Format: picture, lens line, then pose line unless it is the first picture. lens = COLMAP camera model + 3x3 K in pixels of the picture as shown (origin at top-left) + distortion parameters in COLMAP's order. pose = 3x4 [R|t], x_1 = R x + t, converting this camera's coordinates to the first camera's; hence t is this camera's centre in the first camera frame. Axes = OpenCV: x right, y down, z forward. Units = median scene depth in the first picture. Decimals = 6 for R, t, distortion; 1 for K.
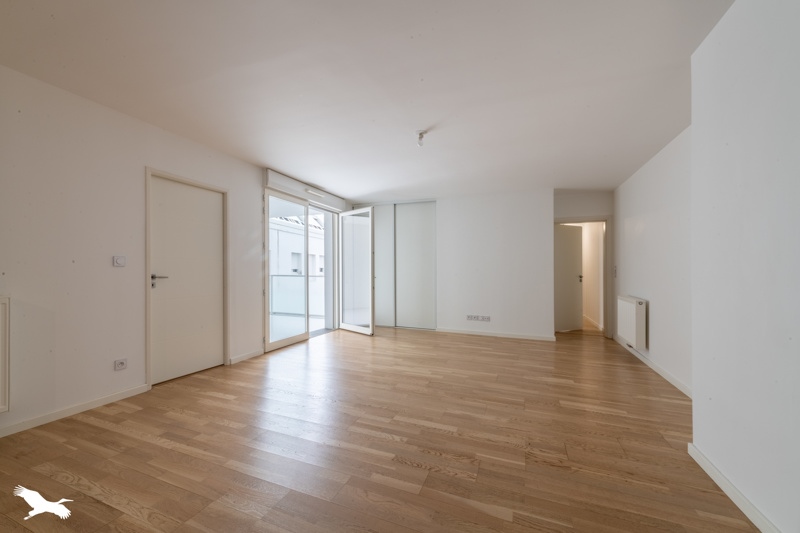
lens RADIAL K [[314.8, 0, 400.9], [0, 314.8, 281.6], [0, 0, 1]] dist [0.007538, -0.000368]
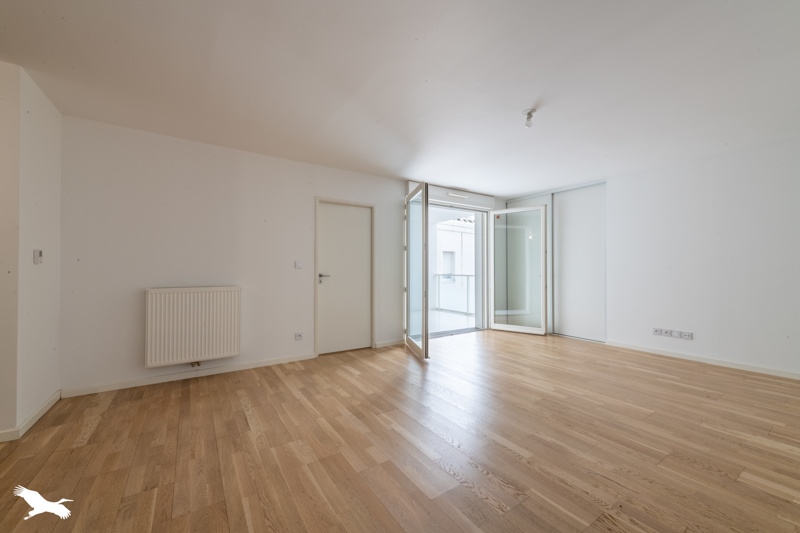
lens RADIAL K [[314.8, 0, 400.9], [0, 314.8, 281.6], [0, 0, 1]] dist [0.007538, -0.000368]
pose [[0.822308, 0.013830, -0.568875, 0.273353], [-0.013170, 0.999899, 0.005272, -0.000805], [0.568890, 0.003157, 0.822407, 0.074938]]
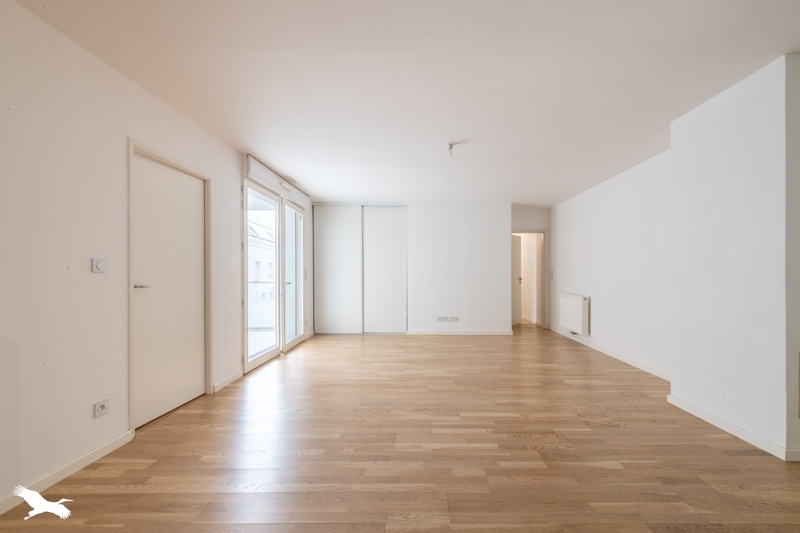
lens RADIAL K [[321.8, 0, 427.2], [0, 321.8, 285.4], [0, 0, 1]] dist [0.009679, -0.000233]
pose [[0.928666, -0.020048, 0.370374, -0.410737], [0.019941, 0.999793, 0.004119, -0.005707], [-0.370380, 0.003561, 0.928873, 0.031857]]
